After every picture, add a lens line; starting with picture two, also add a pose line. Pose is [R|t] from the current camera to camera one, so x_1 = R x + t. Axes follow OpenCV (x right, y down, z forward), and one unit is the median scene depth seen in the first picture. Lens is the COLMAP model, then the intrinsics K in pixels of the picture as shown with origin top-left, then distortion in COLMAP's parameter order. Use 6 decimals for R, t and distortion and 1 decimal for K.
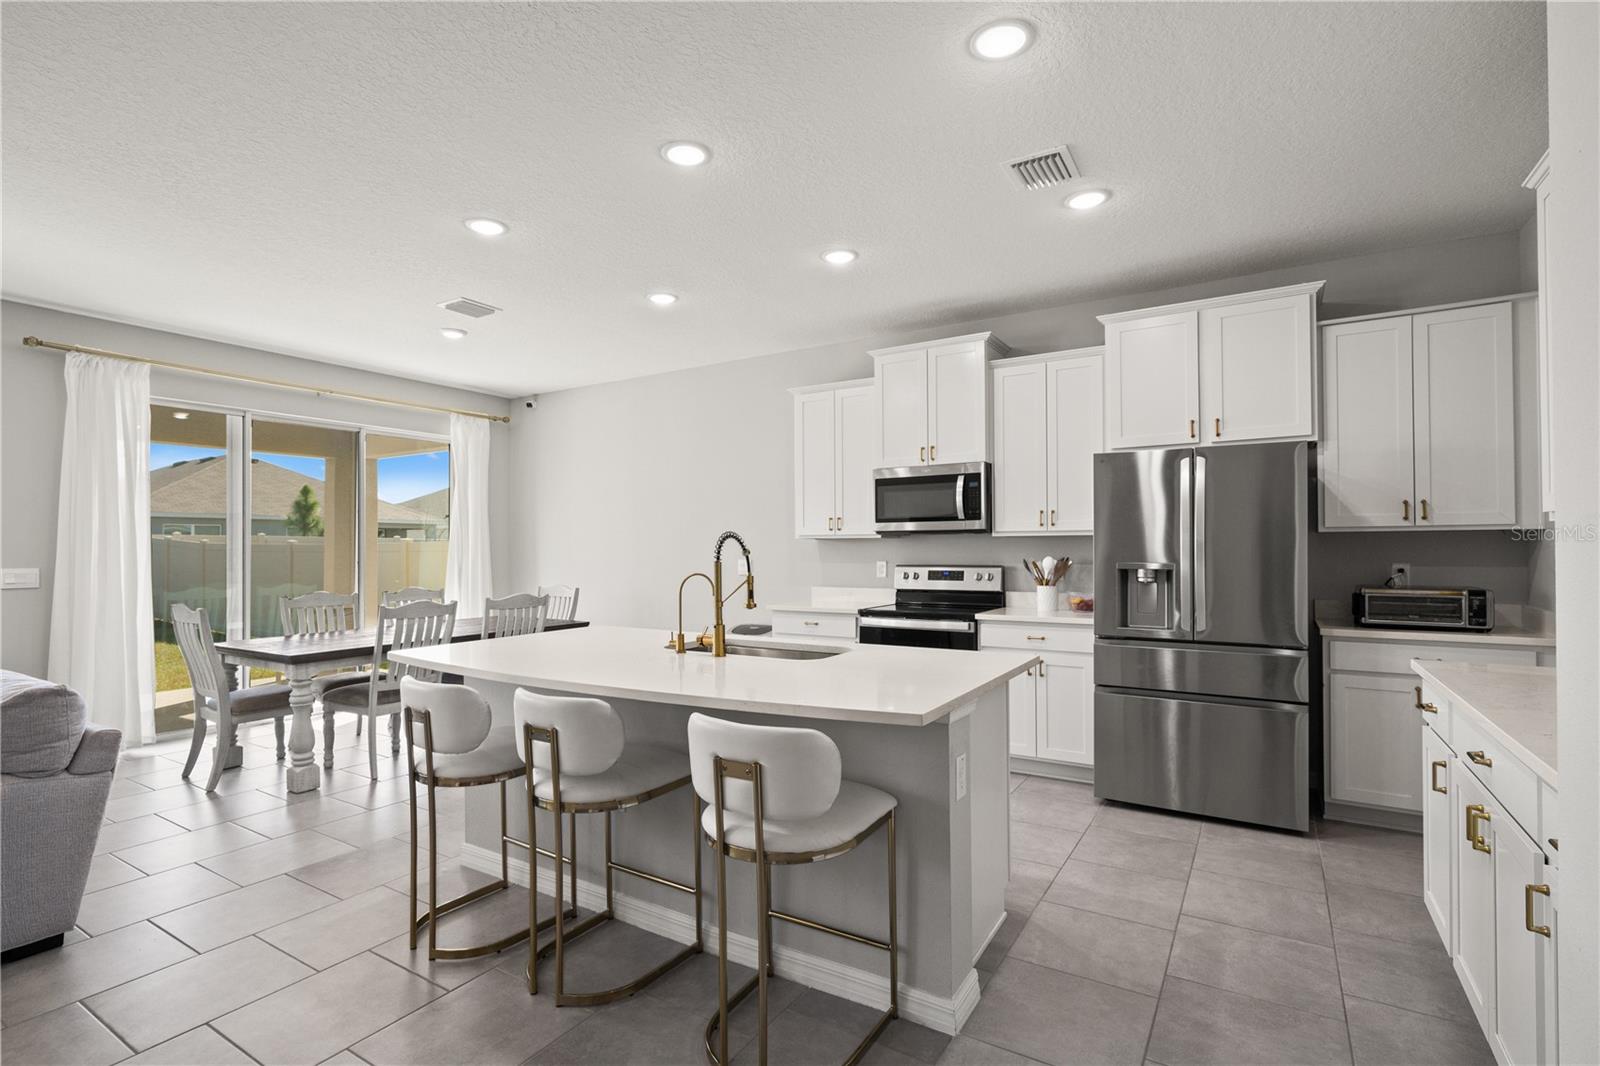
lens RADIAL K [[760.2, 0, 793.1], [0, 760.2, 546.2], [0, 0, 1]] dist [0.001853, -0.000639]
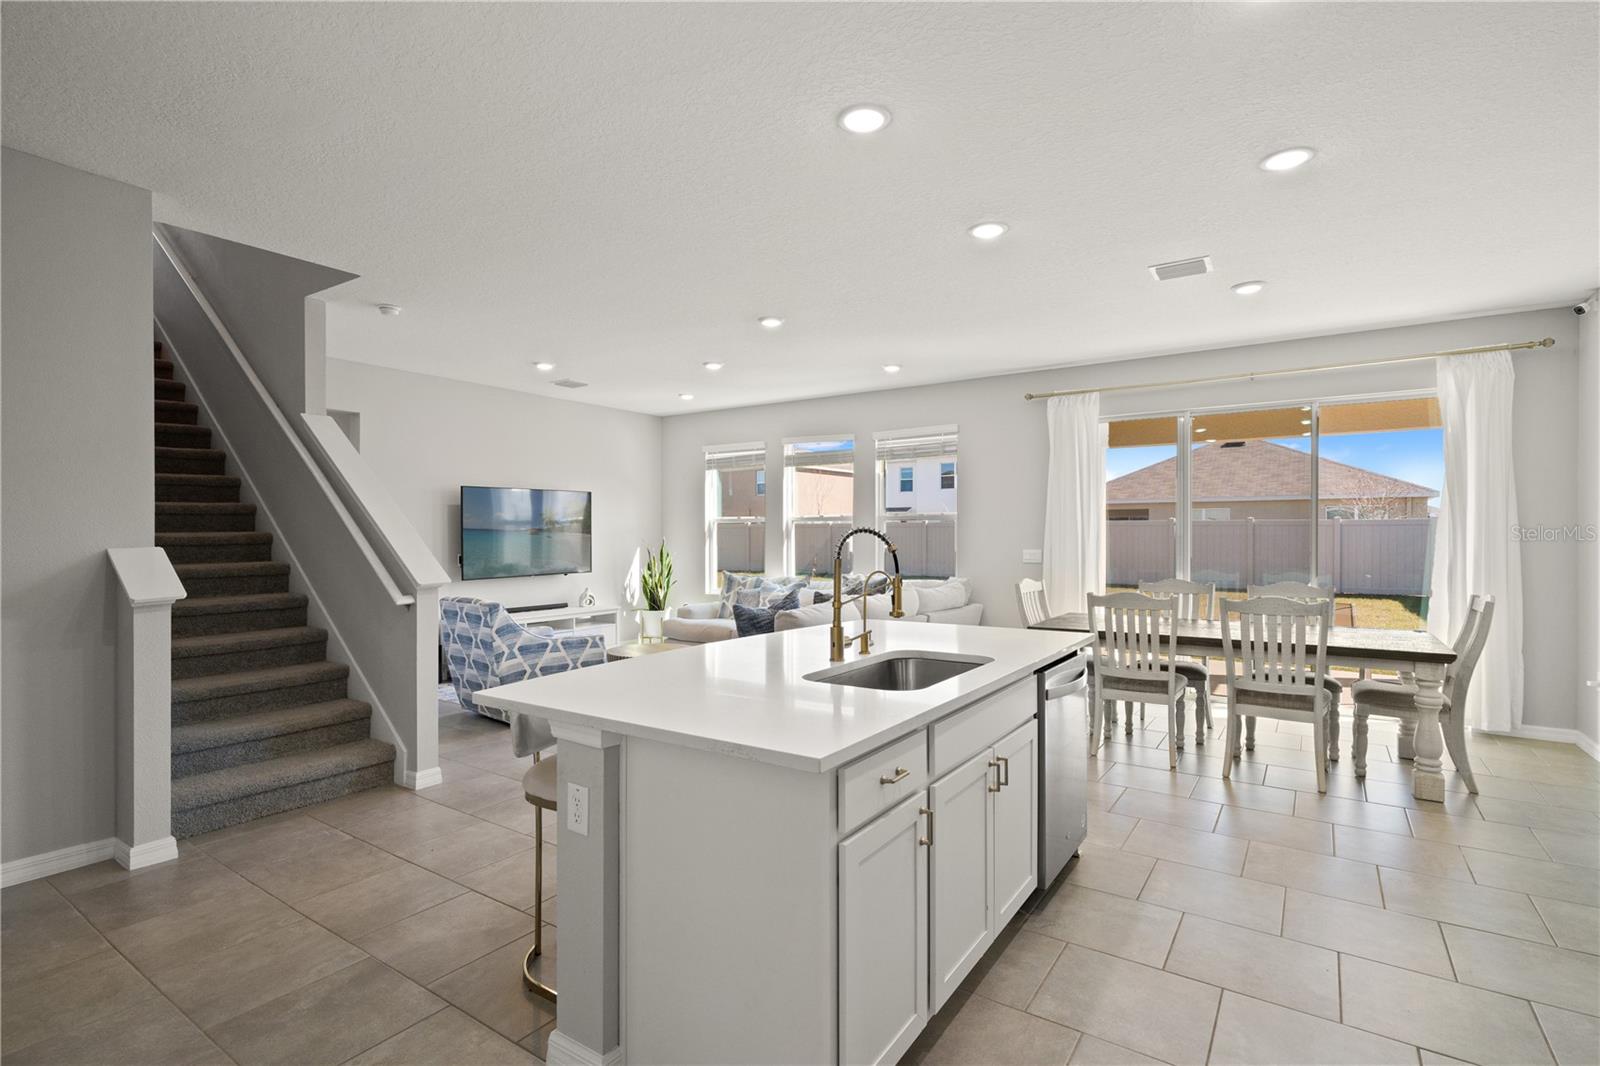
lens RADIAL K [[760.2, 0, 807.4], [0, 760.2, 535.0], [0, 0, 1]] dist [0.001853, -0.000639]
pose [[-0.036491, 0.008865, -0.999295, 0.499058], [0.005776, 0.999946, 0.008660, -0.012852], [0.999317, -0.005456, -0.036540, 0.614348]]
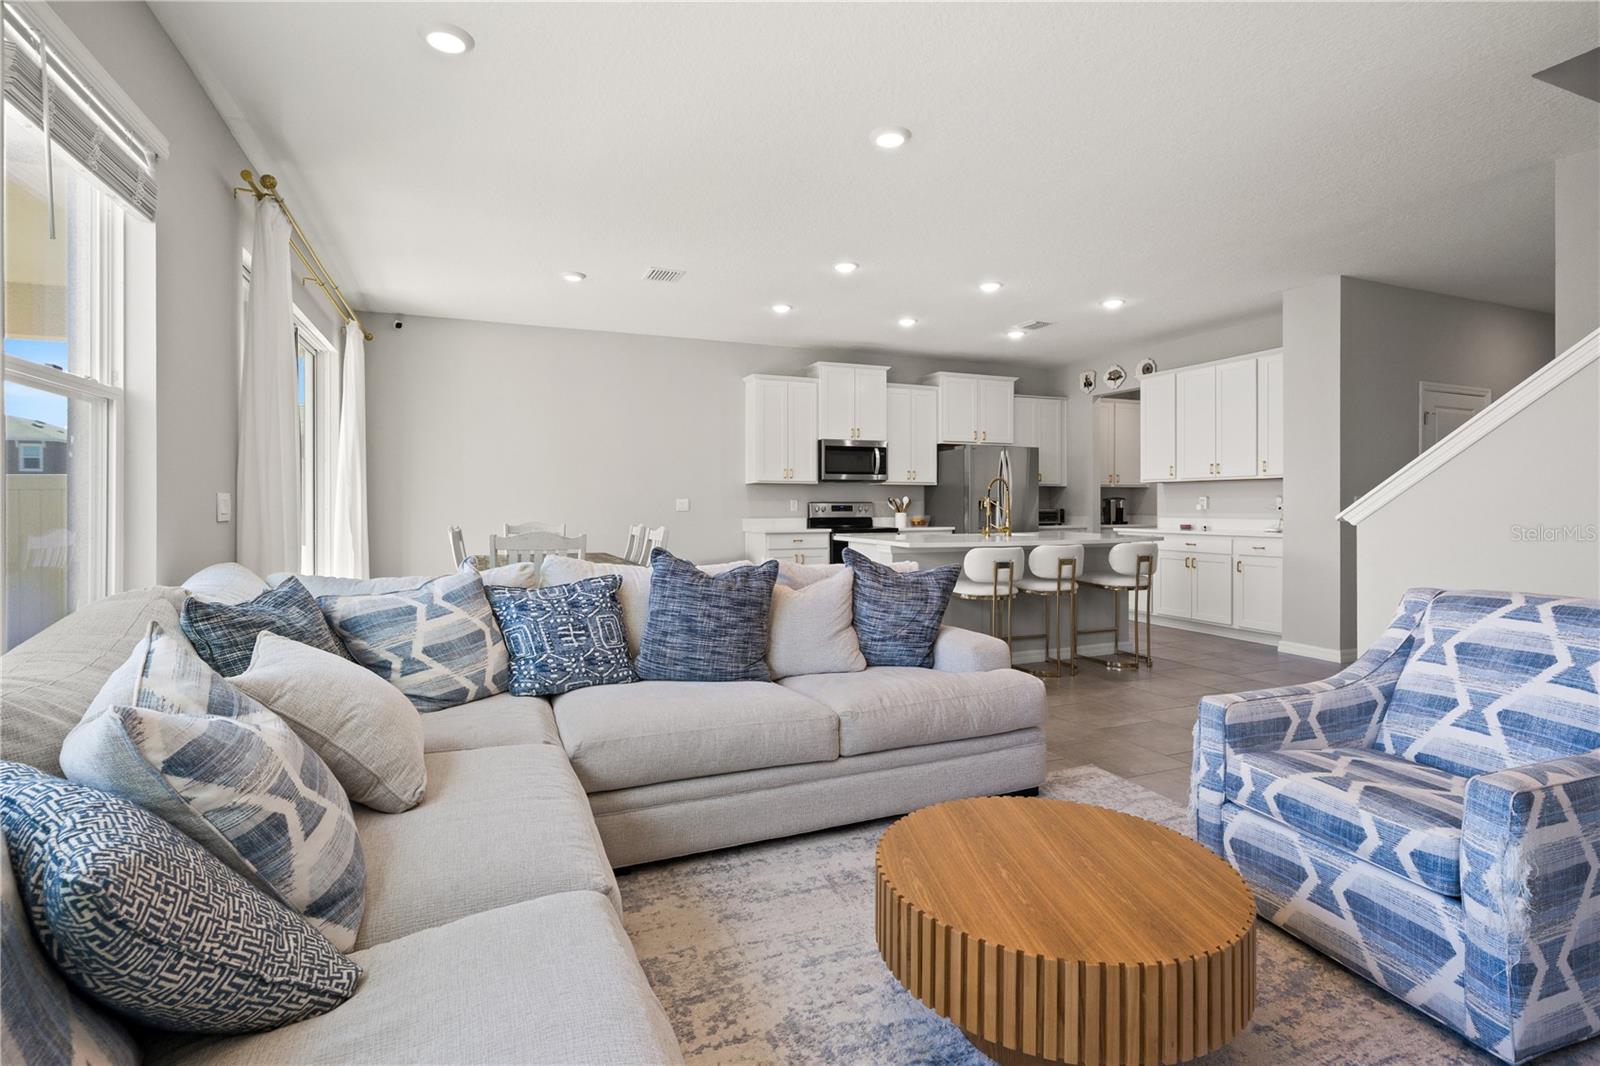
lens RADIAL K [[760.2, 0, 810.5], [0, 760.2, 512.9], [0, 0, 1]] dist [0.001853, -0.000639]
pose [[0.568949, -0.004032, 0.822363, -1.255374], [-0.004383, 0.999959, 0.007936, 0.038893], [-0.822361, -0.008120, 0.568908, 0.156322]]
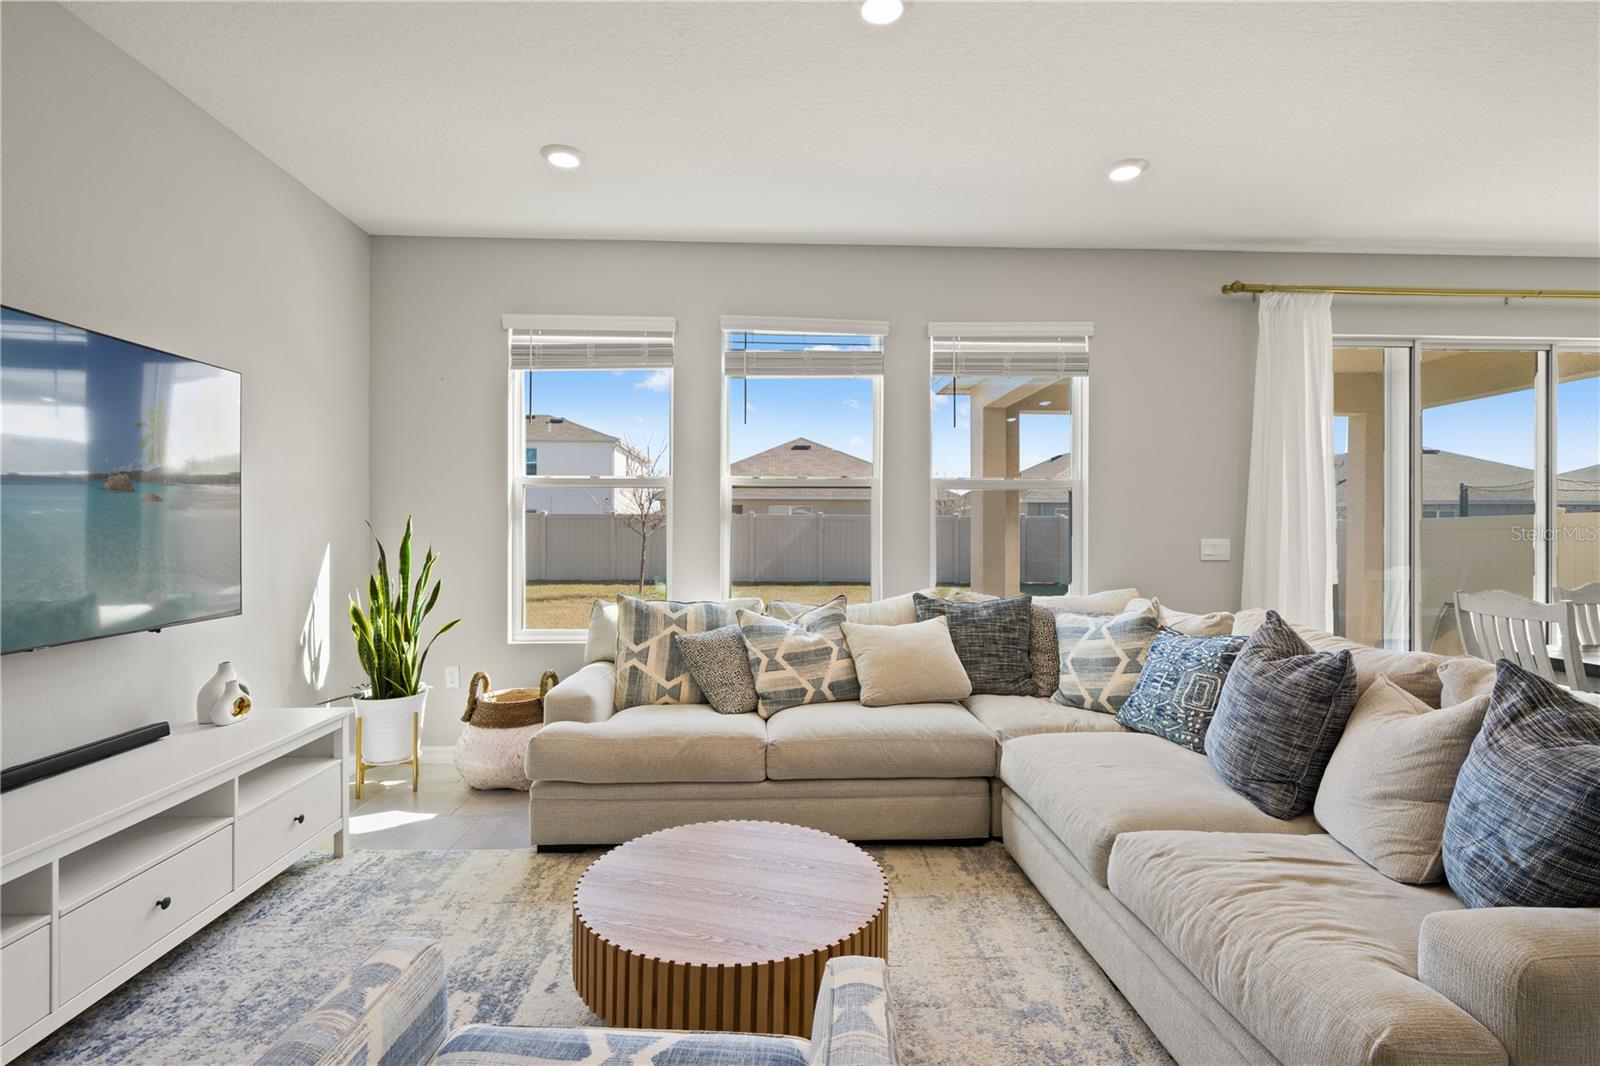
lens RADIAL K [[760.2, 0, 800.3], [0, 760.2, 529.4], [0, 0, 1]] dist [0.001853, -0.000639]
pose [[0.553242, 0.006152, -0.832998, -0.535987], [-0.004218, 0.999981, 0.004584, 0.016599], [0.833010, 0.000978, 0.553257, 0.072295]]
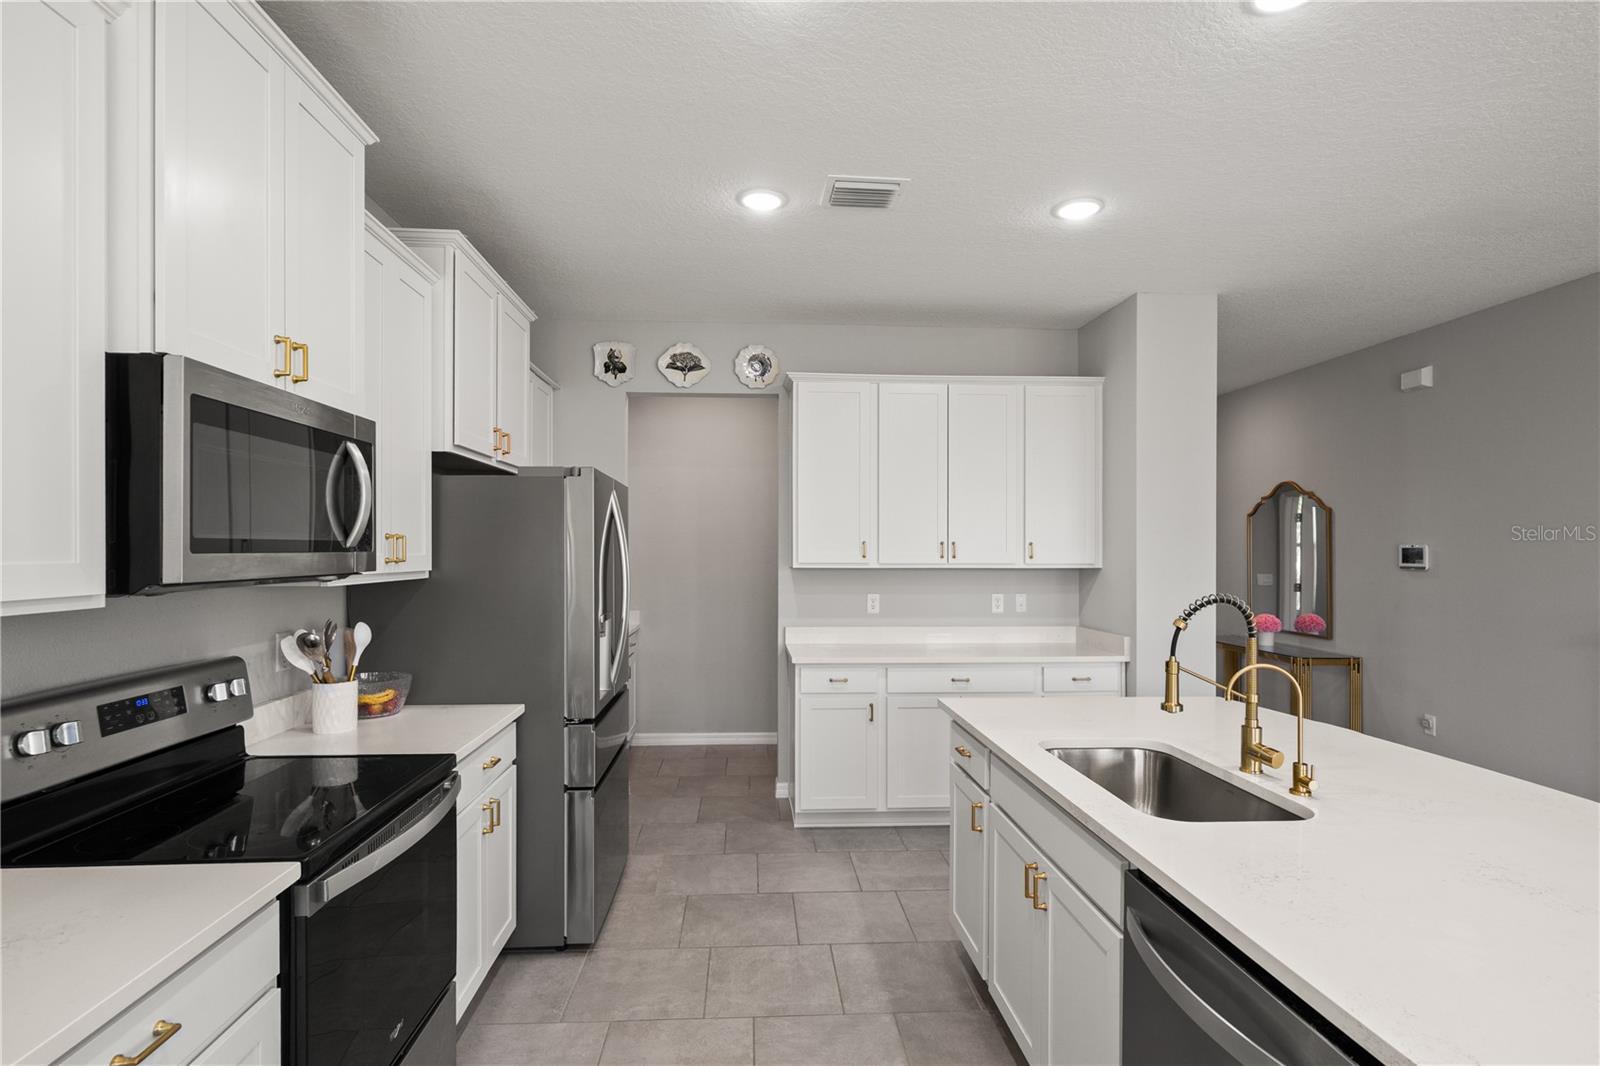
lens RADIAL K [[792.7, 0, 790.3], [0, 792.7, 552.0], [0, 0, 1]] dist [0.001953, 0.000416]
pose [[-0.579886, -0.001077, 0.814697, -0.265356], [-0.004990, 0.999985, -0.002230, -0.033378], [-0.814682, -0.005358, -0.579883, 1.056695]]
